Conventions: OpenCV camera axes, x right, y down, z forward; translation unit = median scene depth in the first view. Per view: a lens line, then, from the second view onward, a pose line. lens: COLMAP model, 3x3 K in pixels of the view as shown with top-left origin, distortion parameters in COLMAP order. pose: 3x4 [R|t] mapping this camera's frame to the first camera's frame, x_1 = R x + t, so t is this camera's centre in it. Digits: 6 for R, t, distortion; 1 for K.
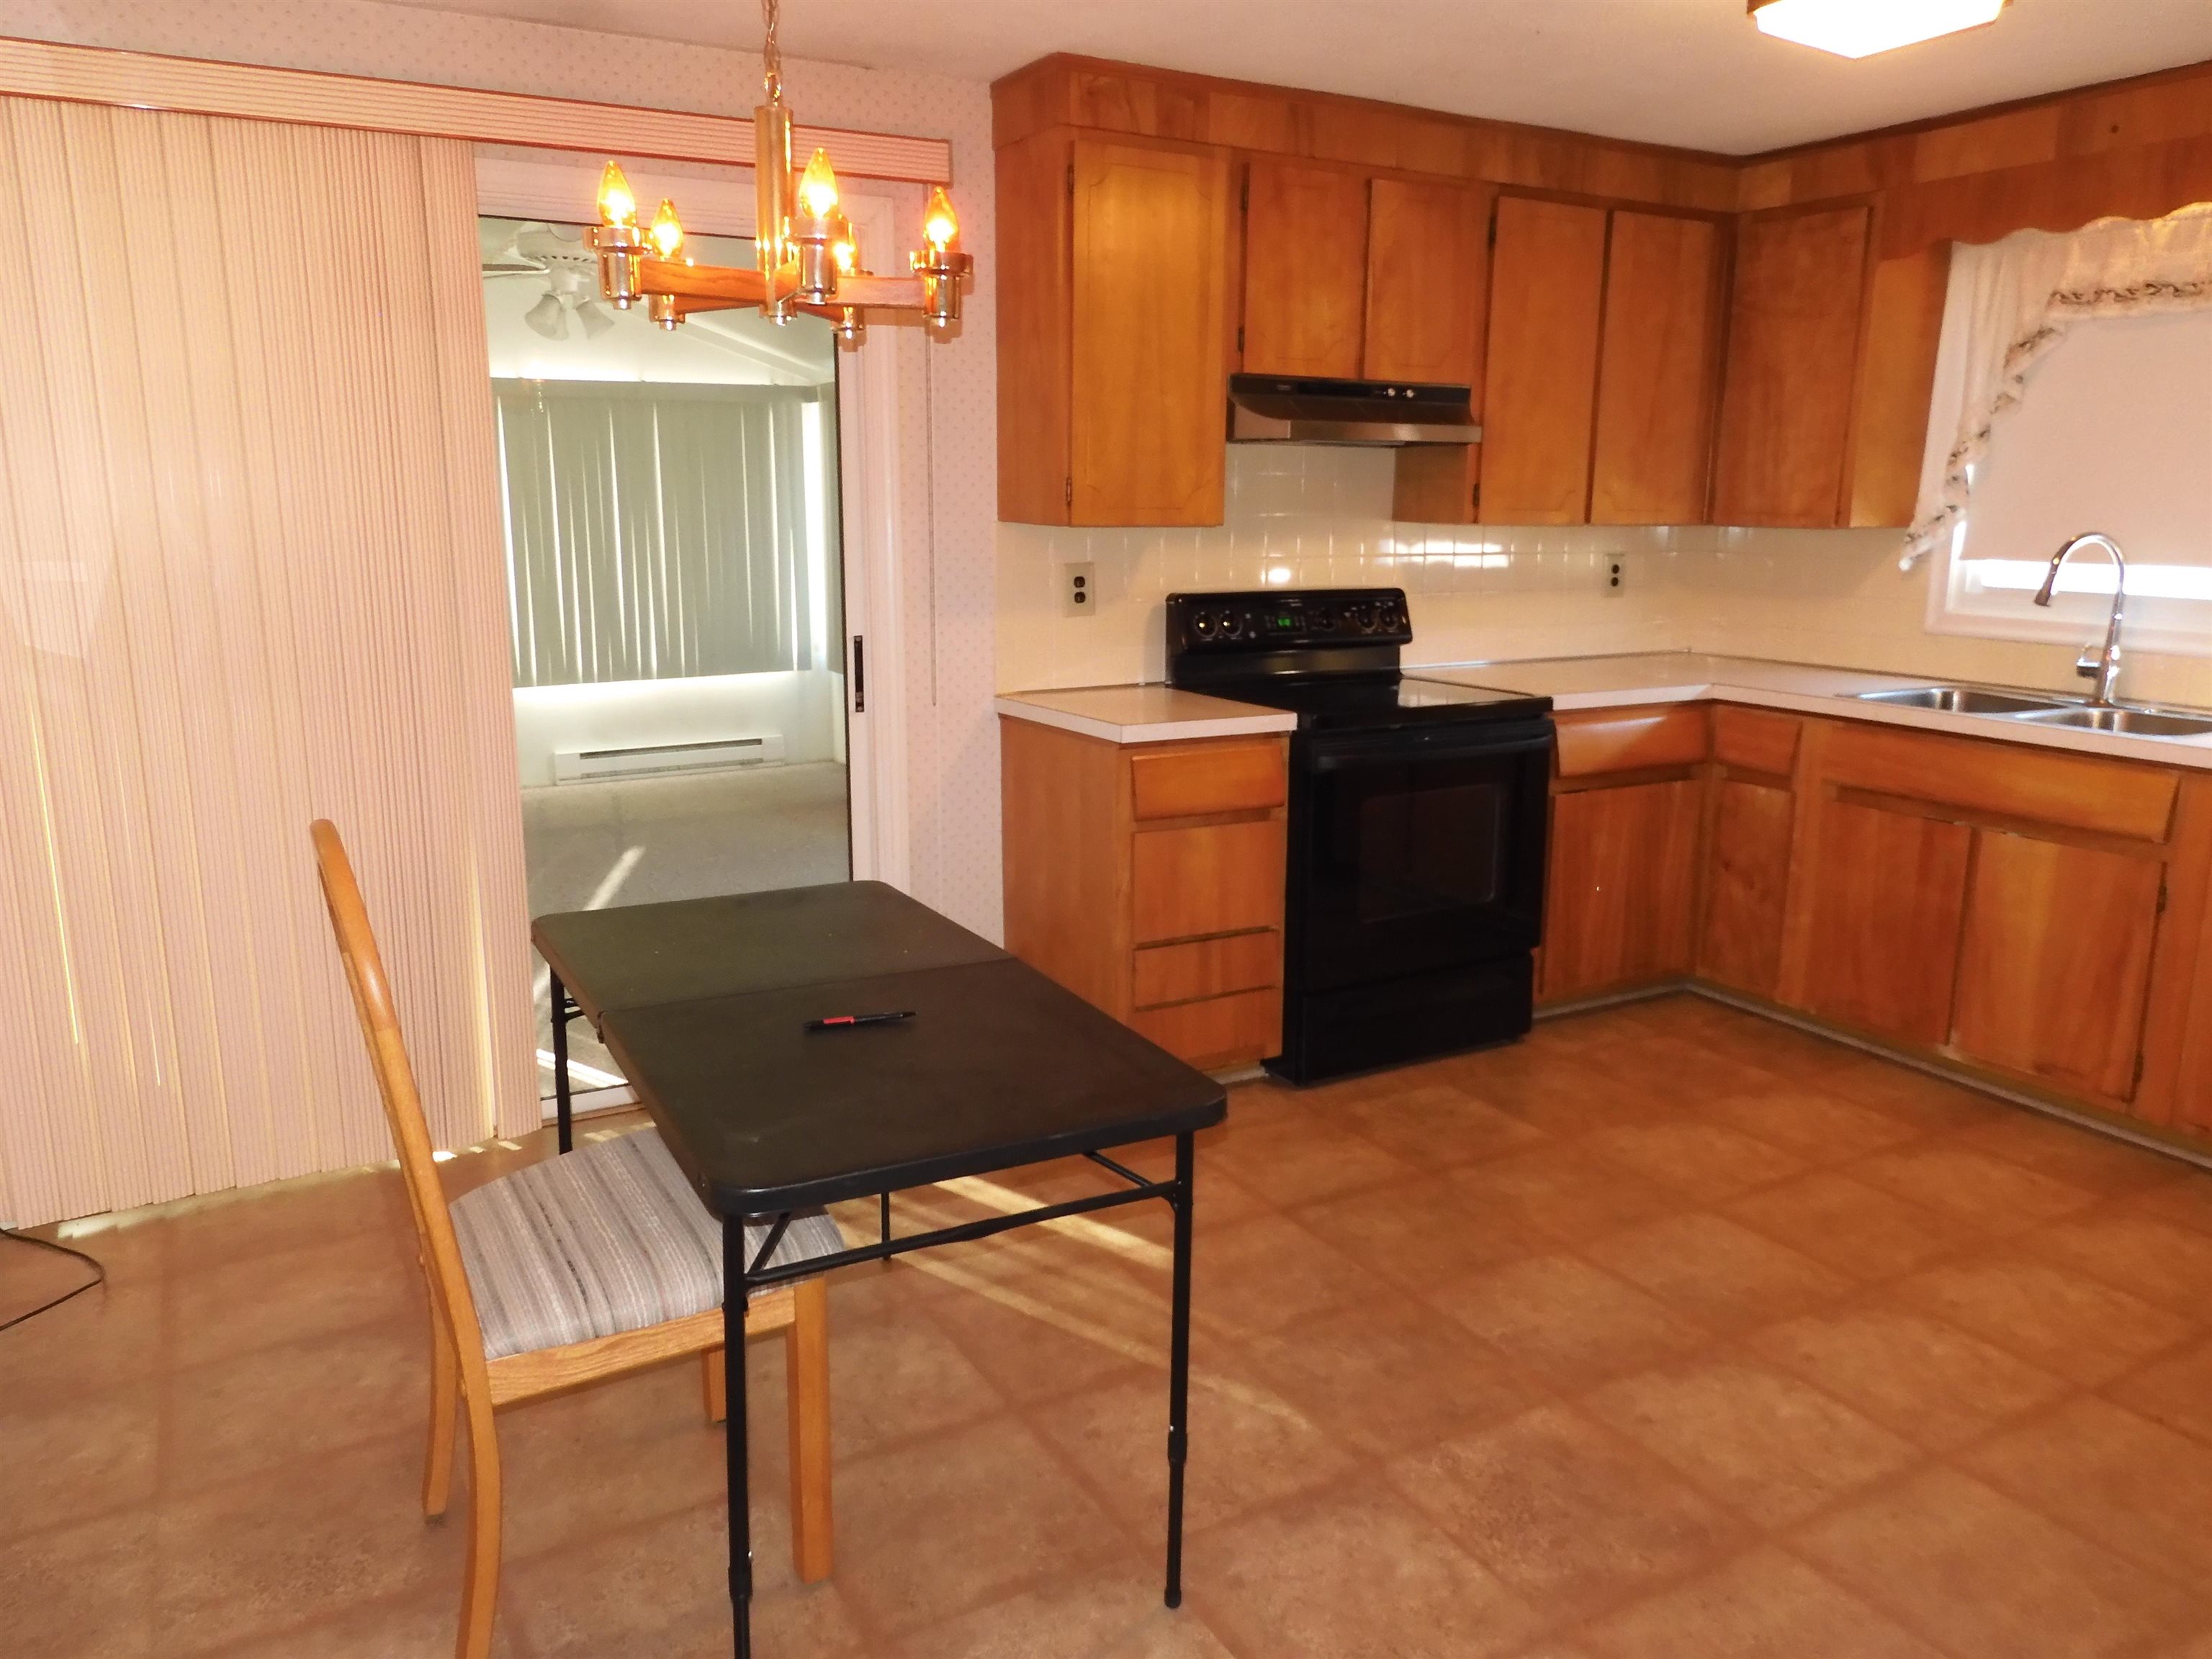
lens RADIAL K [[1583.7, 0, 1108.3], [0, 1583.7, 819.4], [0, 0, 1]] dist [-0.009154, 0.003772]
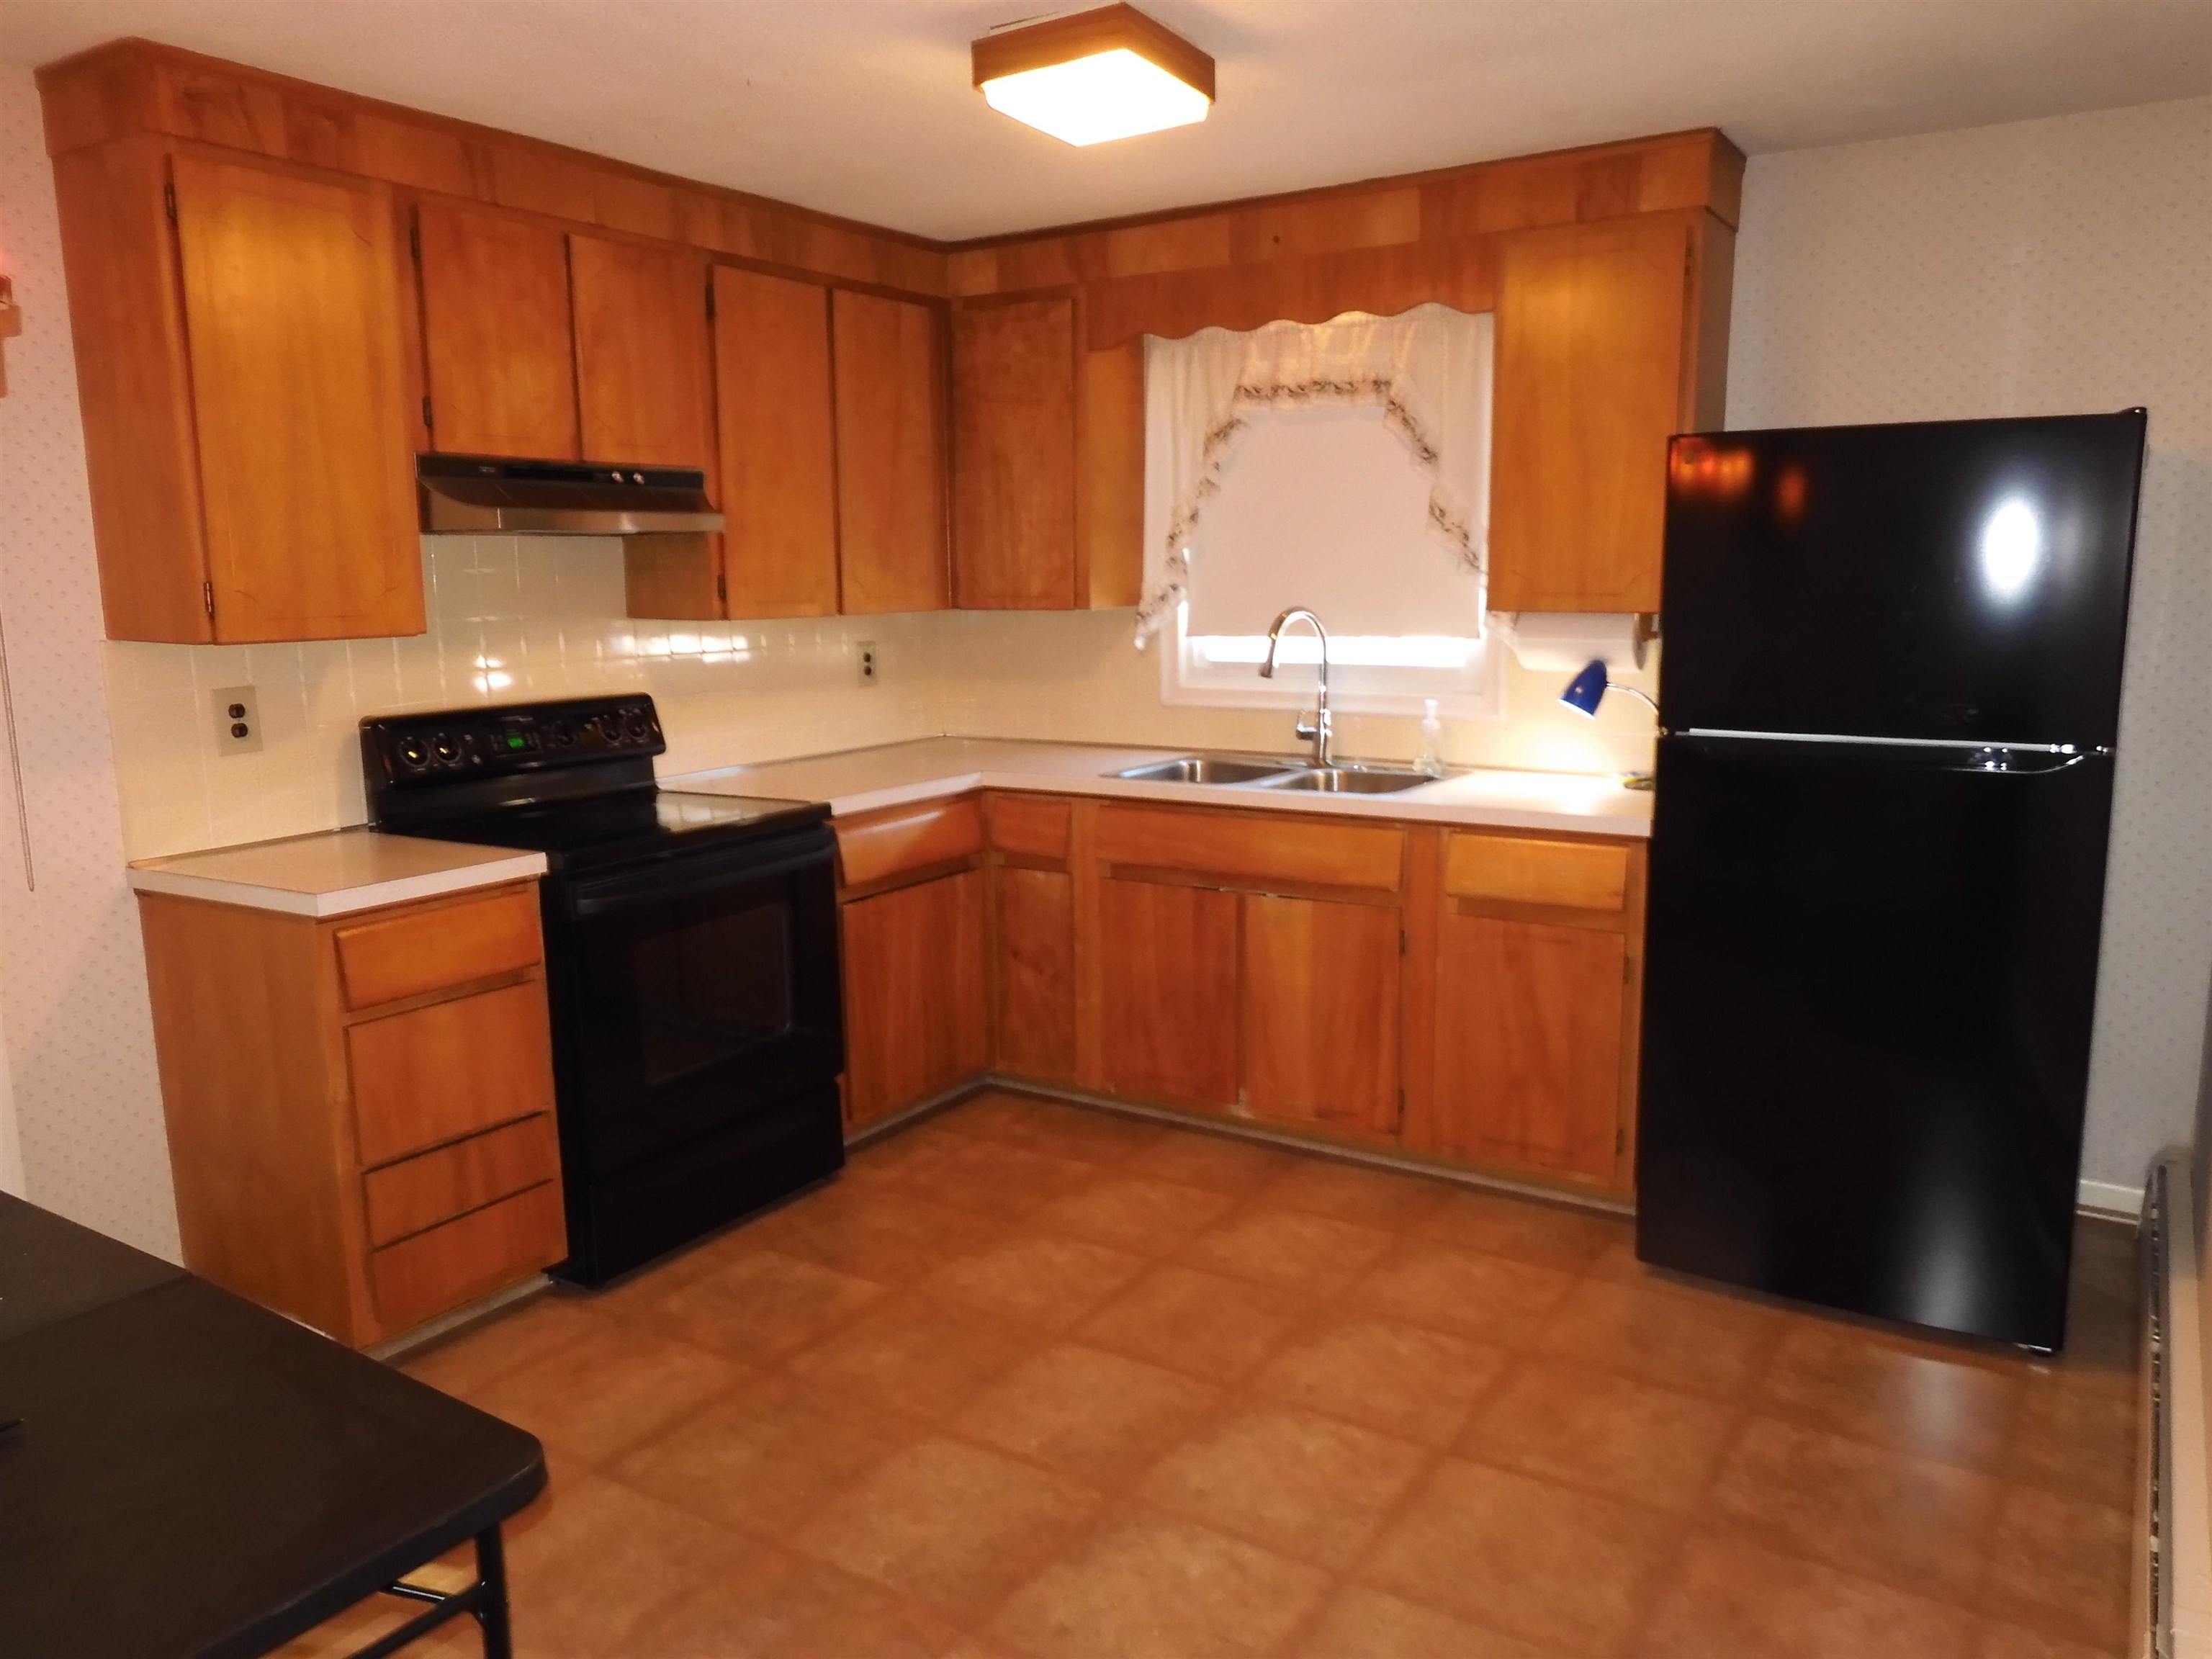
lens RADIAL K [[1583.7, 0, 1108.3], [0, 1583.7, 819.4], [0, 0, 1]] dist [-0.009154, 0.003772]
pose [[0.884123, -0.092532, 0.458000, 0.000019], [0.114091, 0.993278, -0.019566, -0.031714], [-0.453111, 0.069552, 0.888737, 0.107085]]
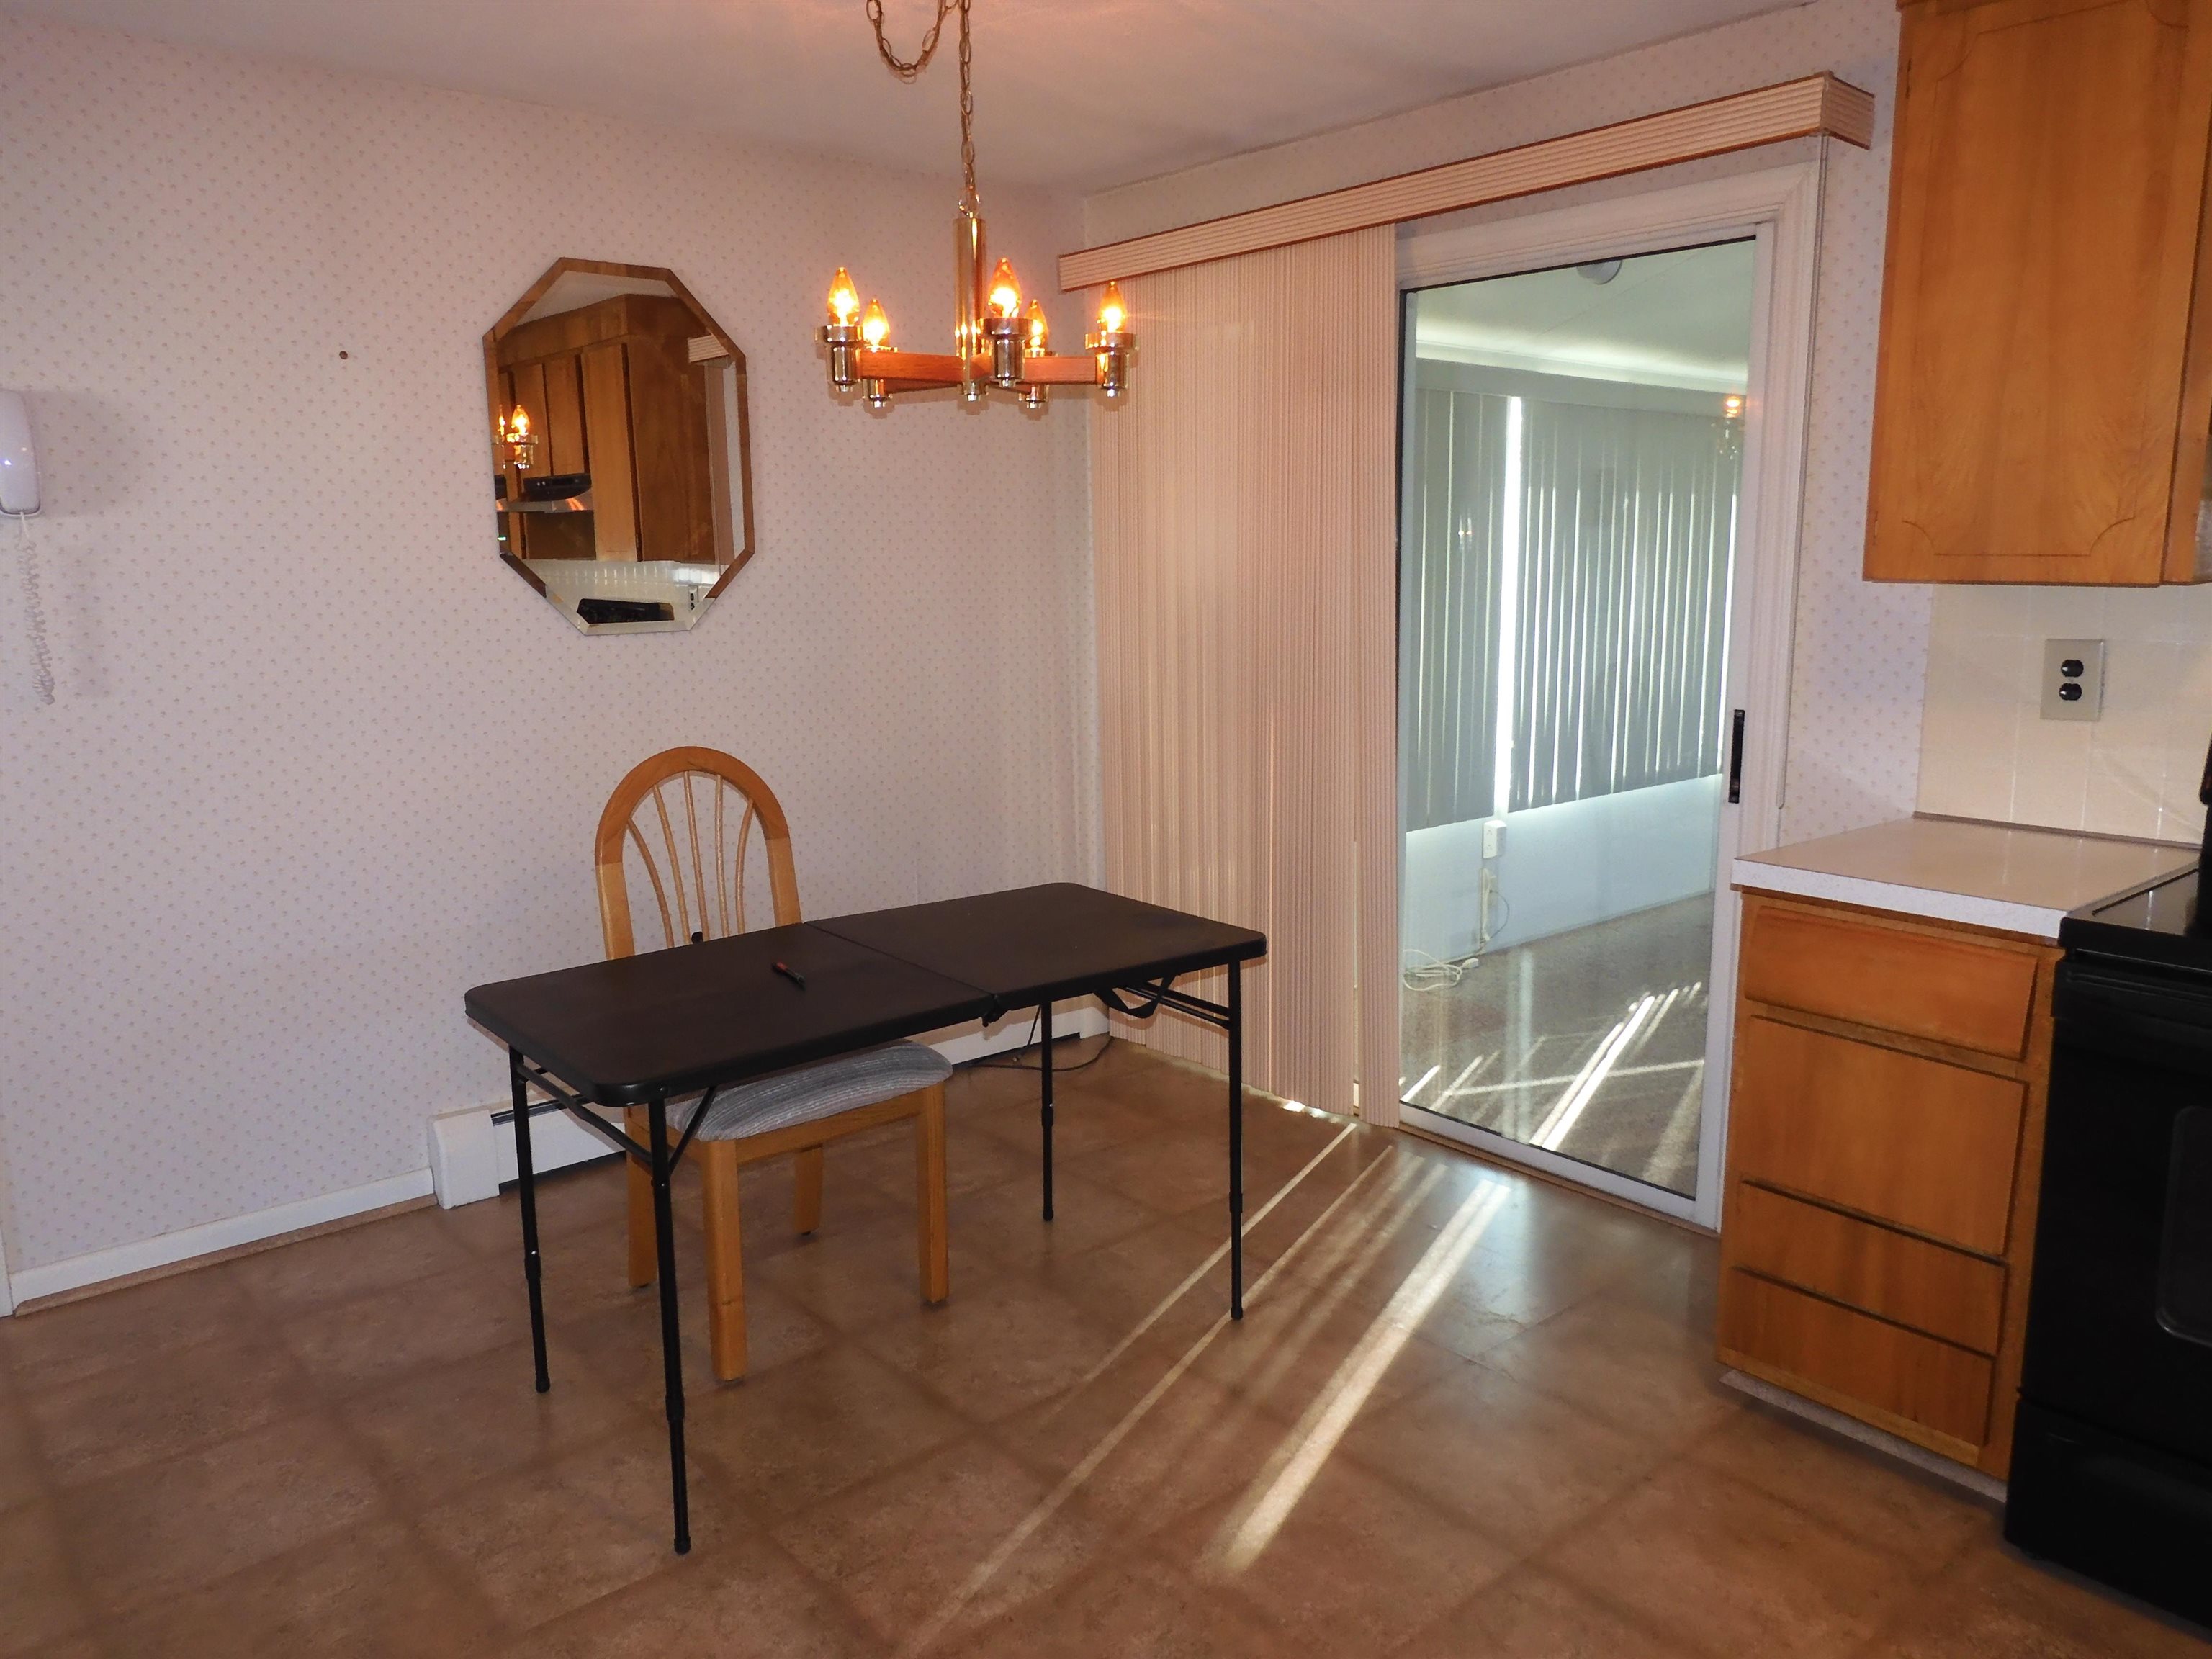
lens RADIAL K [[1583.7, 0, 1108.3], [0, 1583.7, 819.4], [0, 0, 1]] dist [-0.009154, 0.003772]
pose [[0.167306, 0.161612, -0.972569, 0.564923], [-0.180240, 0.974862, 0.130987, -0.104393], [0.969290, 0.153381, 0.192229, 0.506943]]
